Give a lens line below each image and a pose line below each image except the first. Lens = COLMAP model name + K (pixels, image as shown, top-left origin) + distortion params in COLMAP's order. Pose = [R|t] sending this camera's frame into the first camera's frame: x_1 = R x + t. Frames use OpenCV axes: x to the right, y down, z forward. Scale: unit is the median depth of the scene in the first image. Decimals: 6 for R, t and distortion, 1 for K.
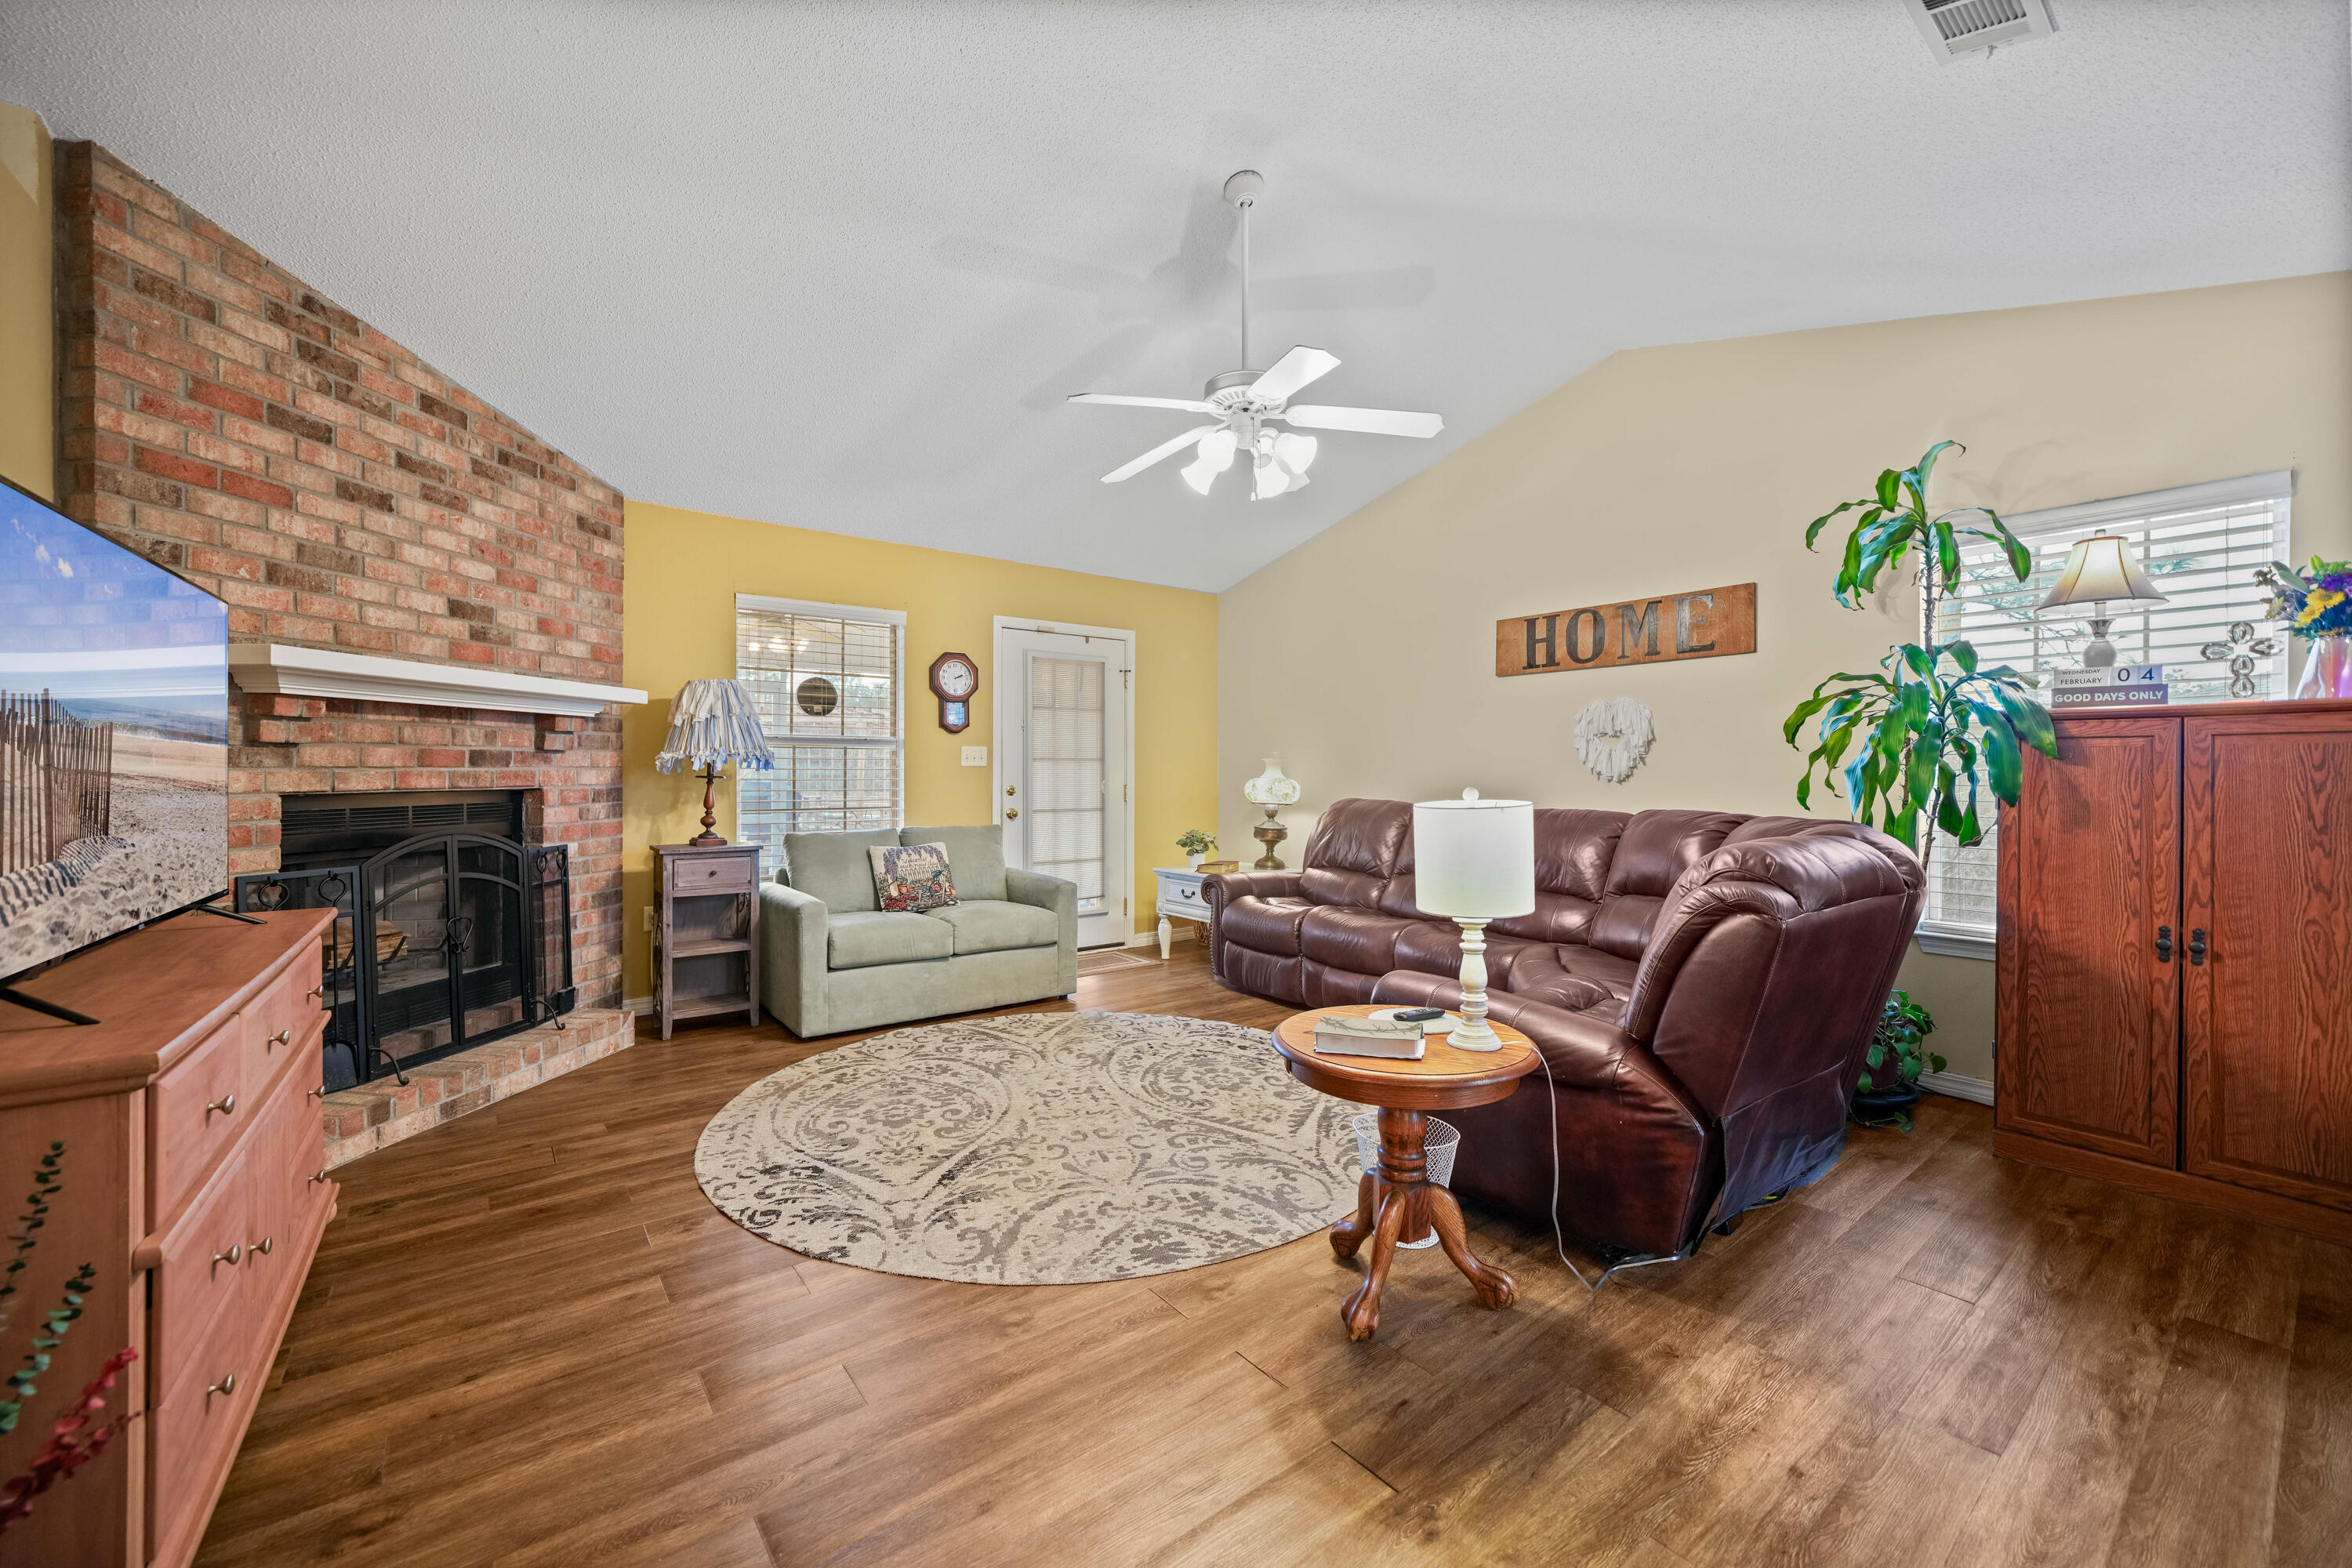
lens RADIAL K [[895.6, 0, 1159.1], [0, 895.6, 777.4], [0, 0, 1]] dist [-0.006055, 0.000494]
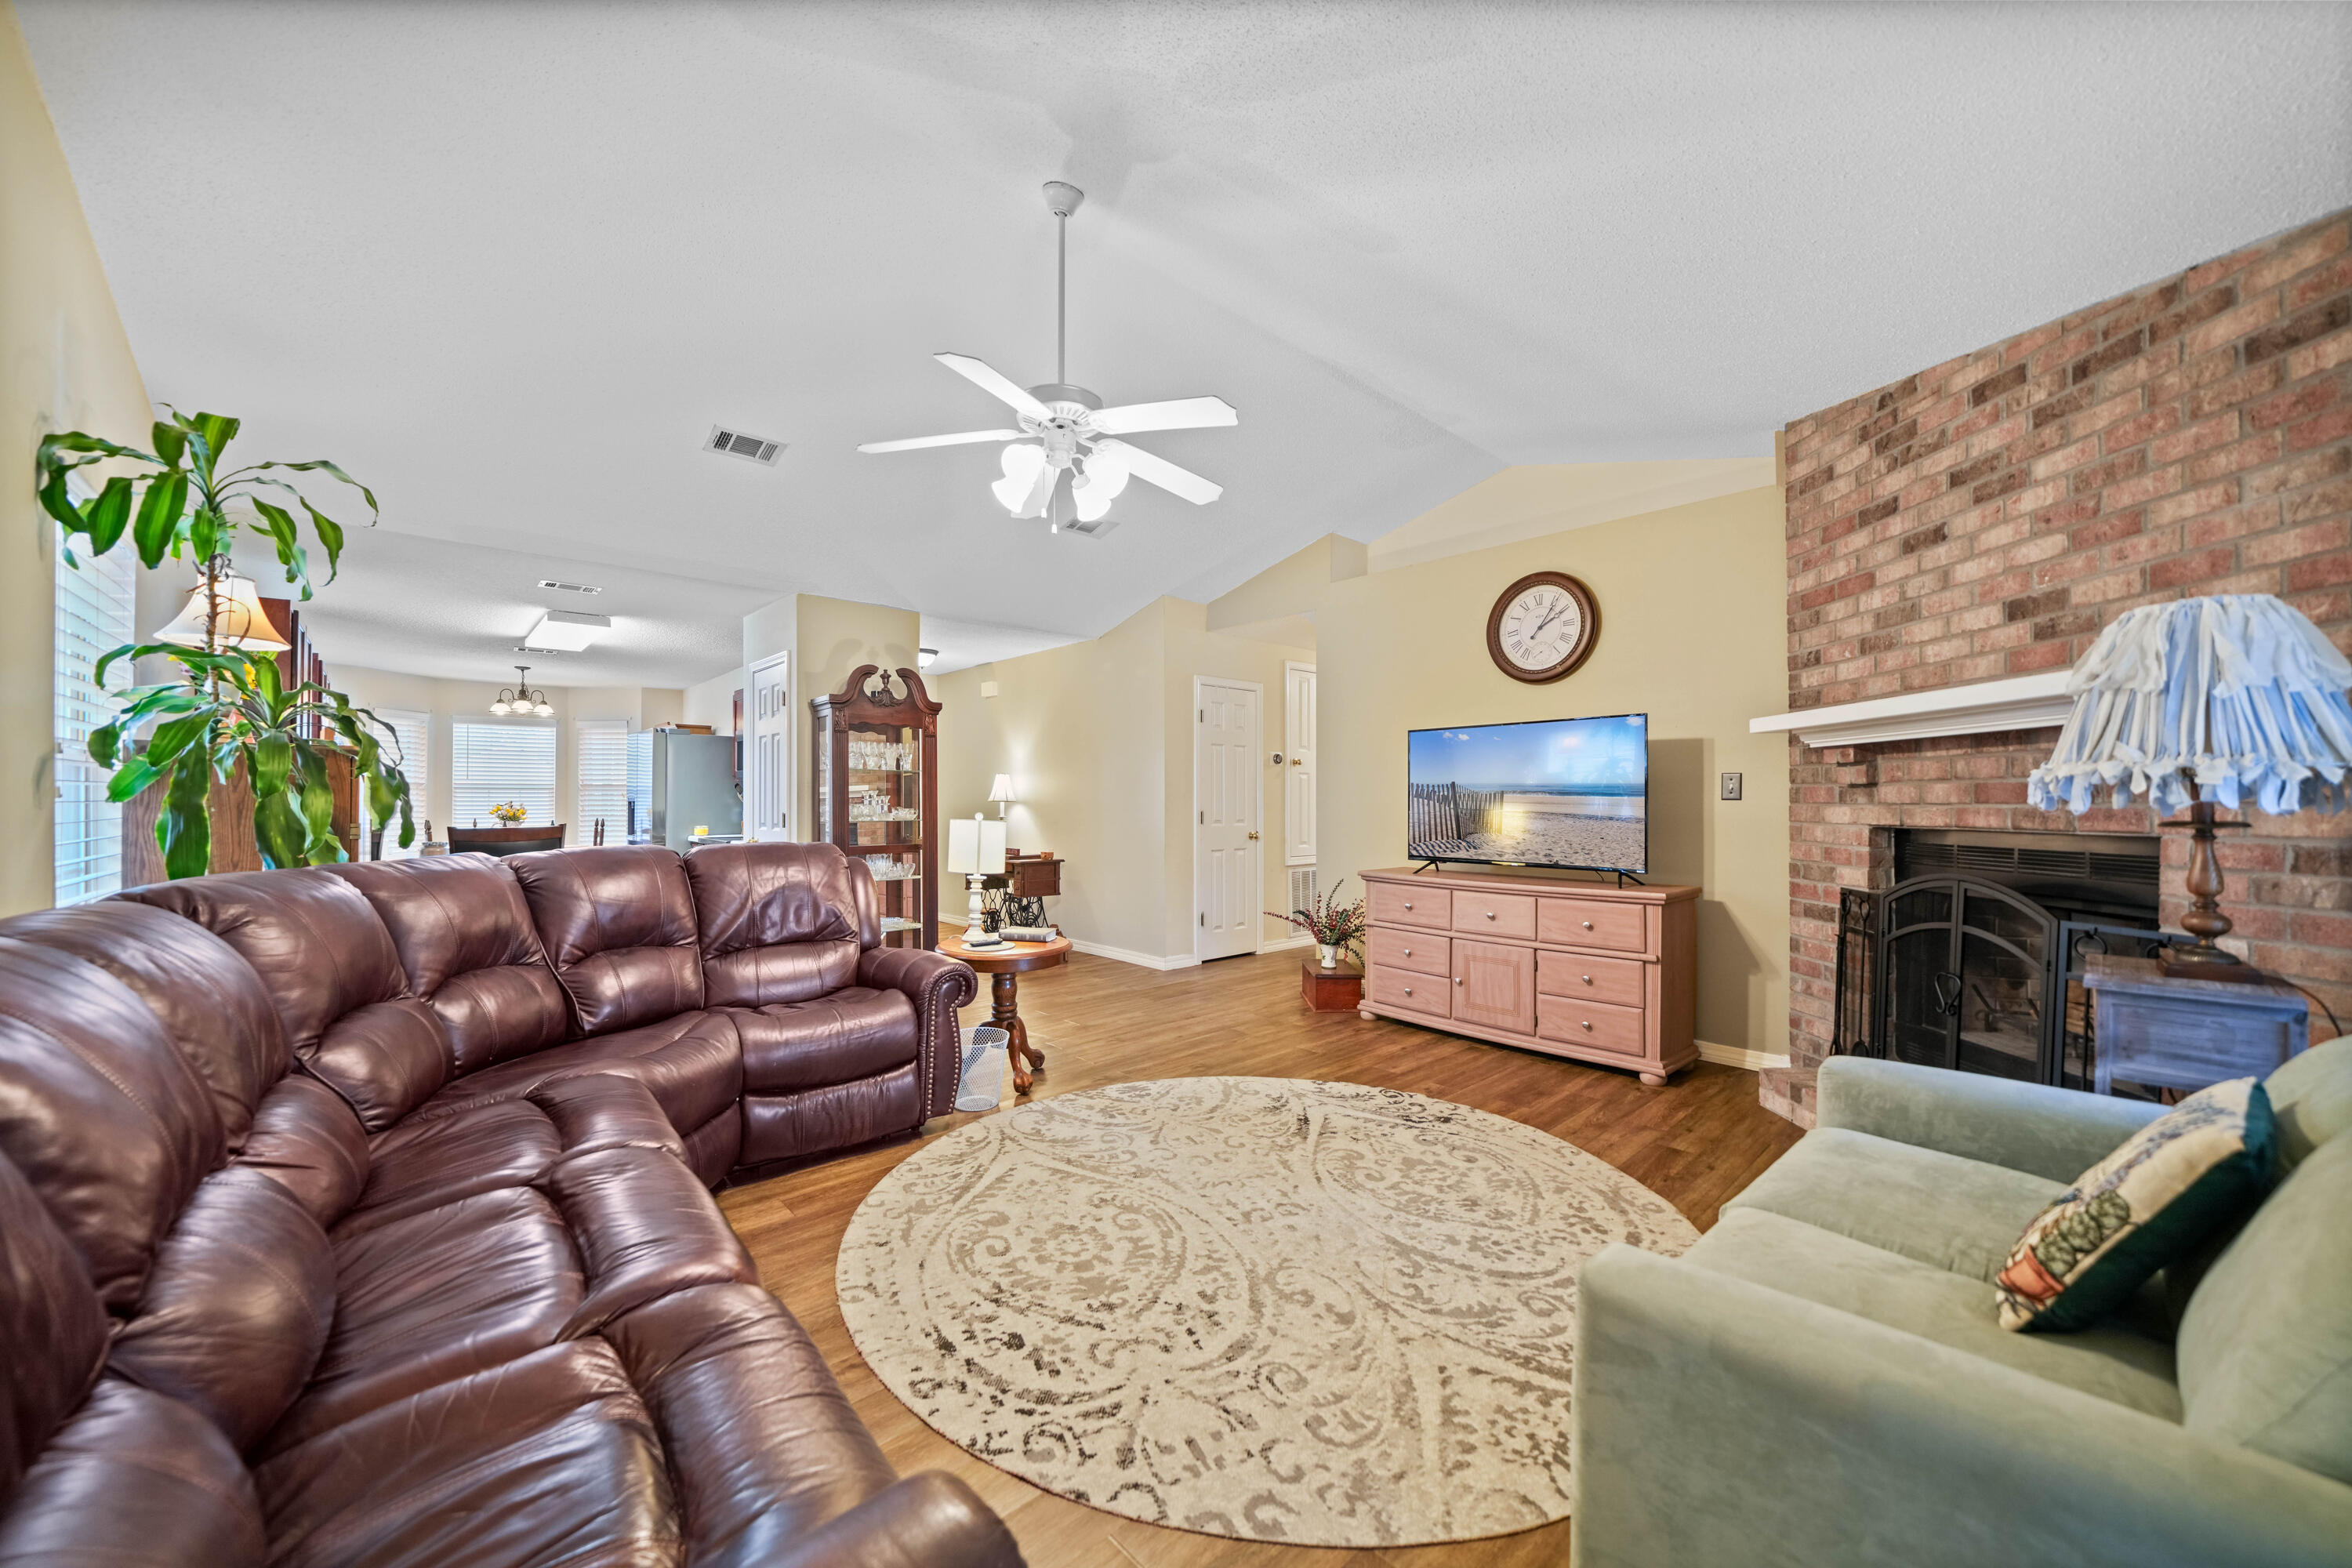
lens RADIAL K [[884.6, 0, 1174.6], [0, 884.6, 794.8], [0, 0, 1]] dist [-0.012330, 0.000159]
pose [[-0.994735, -0.003034, -0.102437, 0.062920], [-0.003088, 0.999995, 0.000374, -0.017687], [0.102436, 0.000689, -0.994739, 1.738149]]
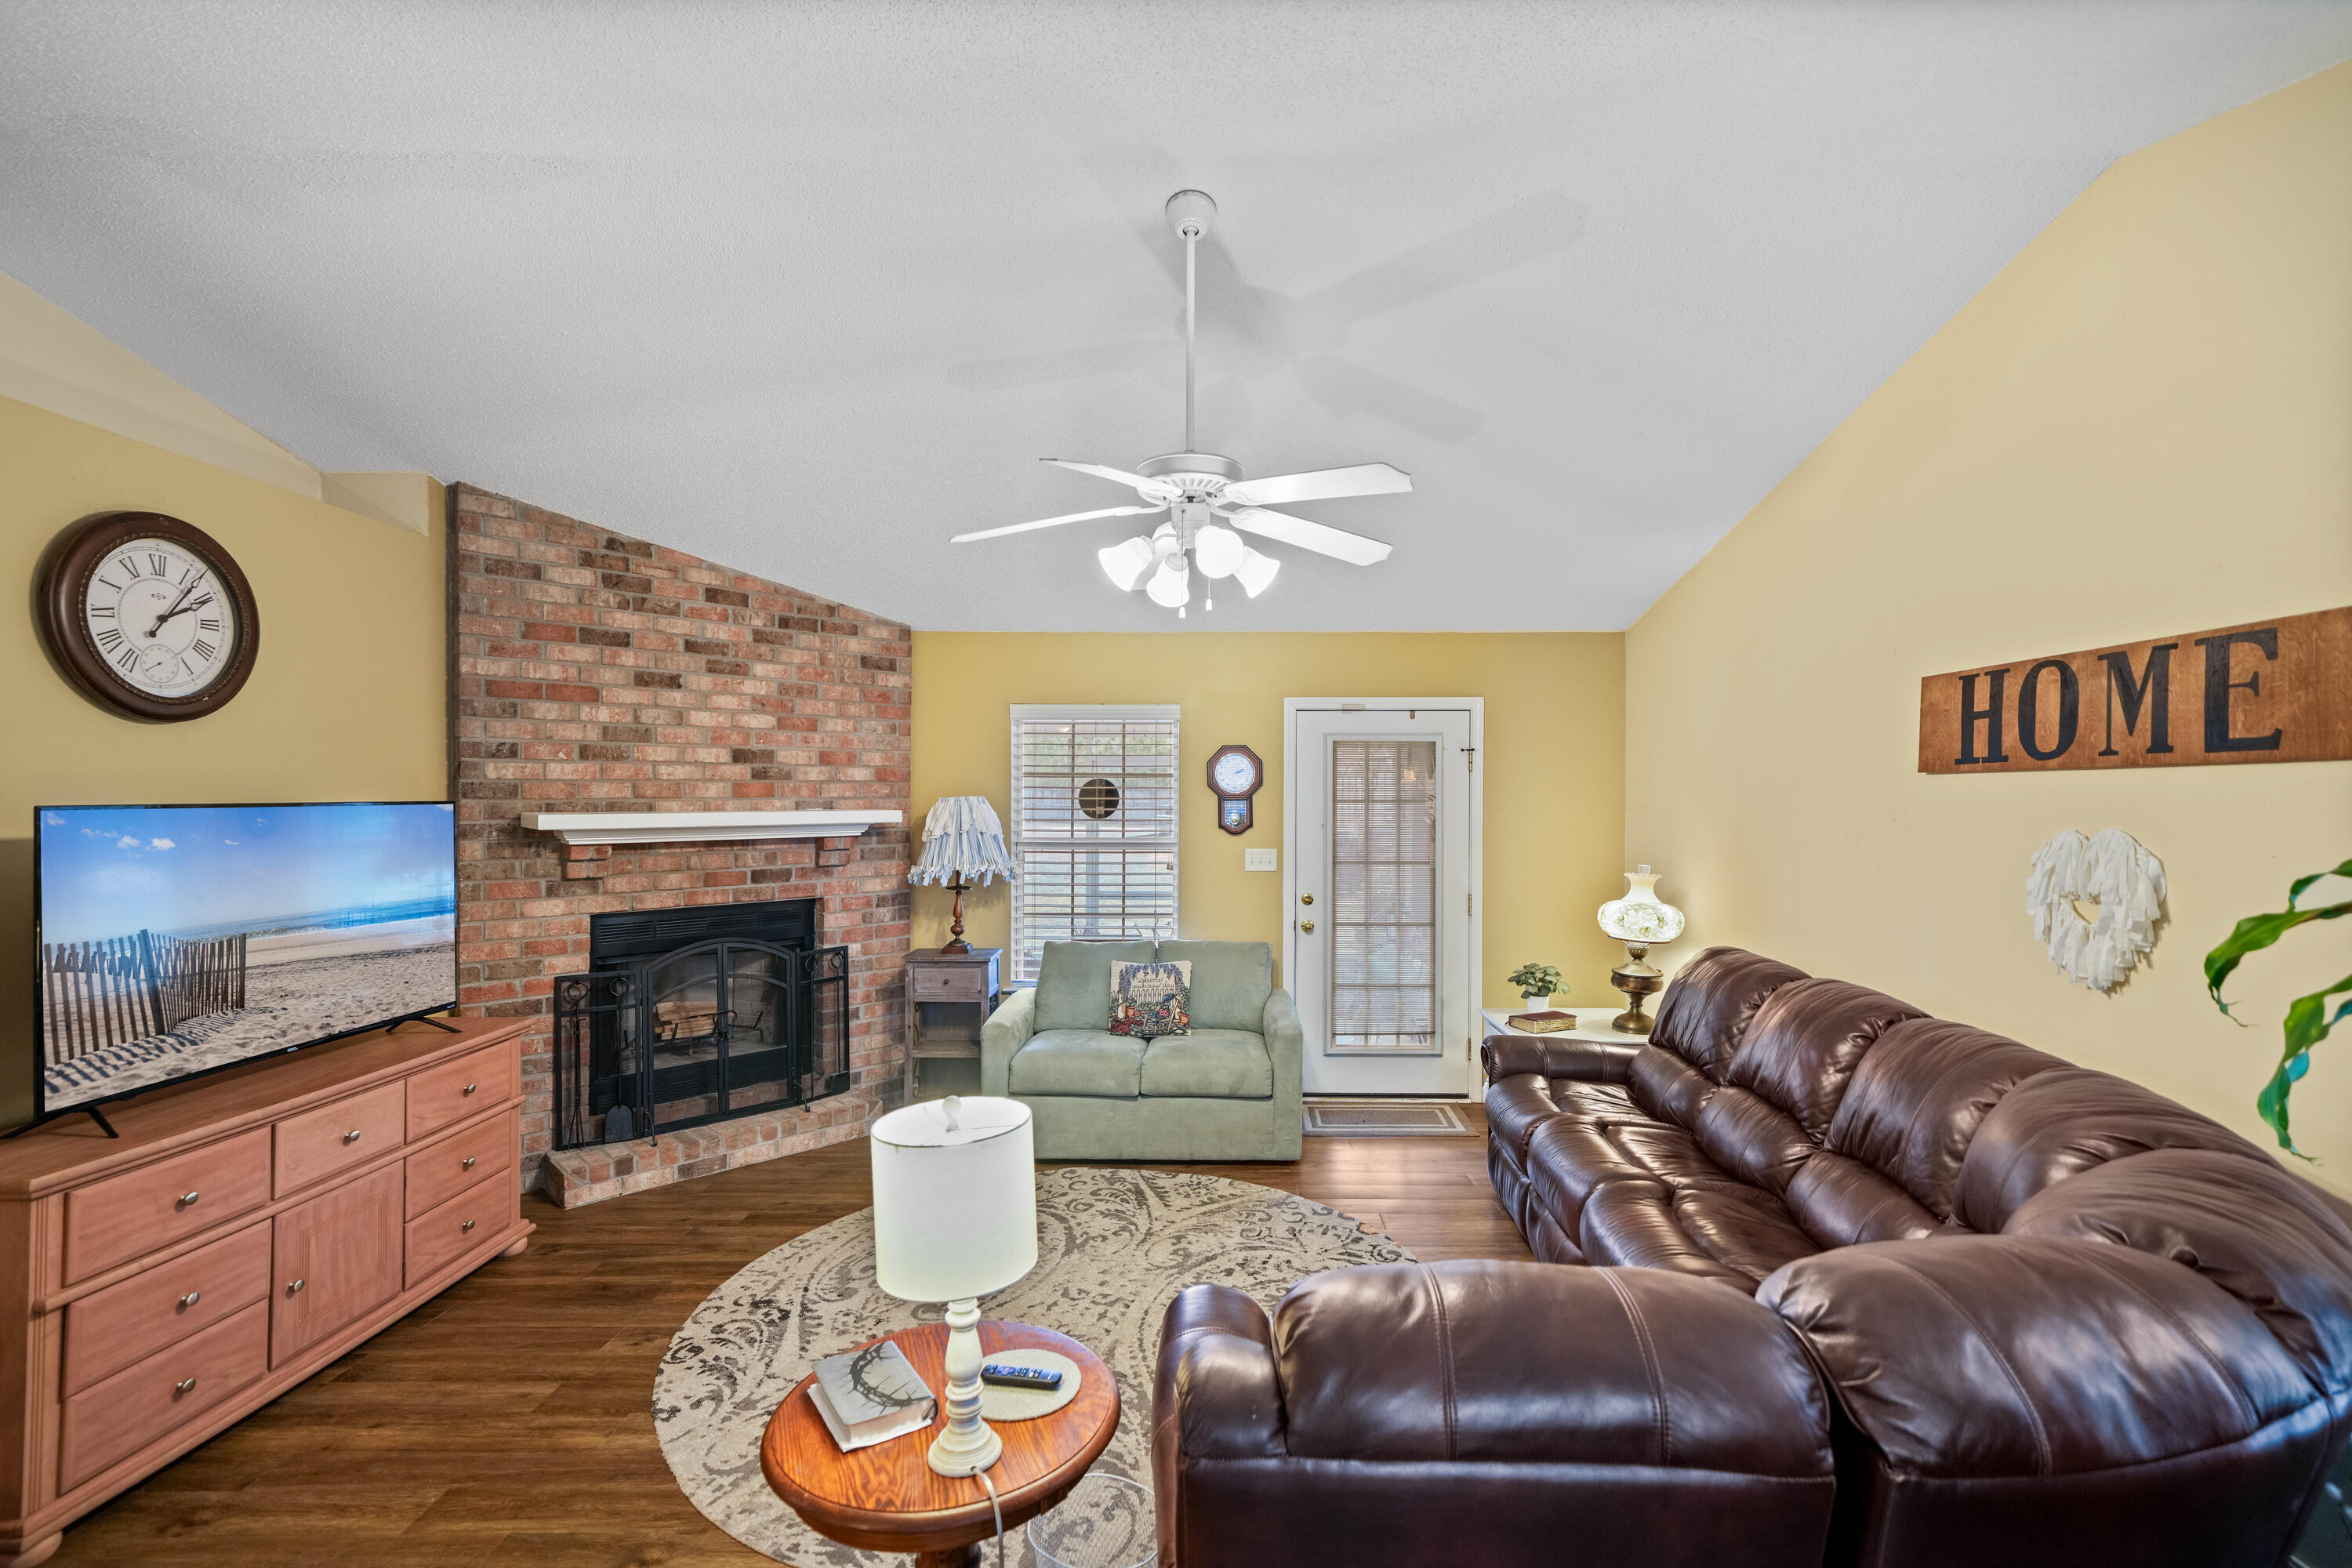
lens RADIAL K [[1019.6, 0, 1205.8], [0, 1019.6, 804.9], [0, 0, 1]] dist [0.005080, 0.000463]
pose [[0.801689, 0.005036, -0.597721, 0.569729], [-0.004959, 0.999986, 0.001774, -0.128760], [0.597721, 0.001542, 0.801702, 0.263379]]
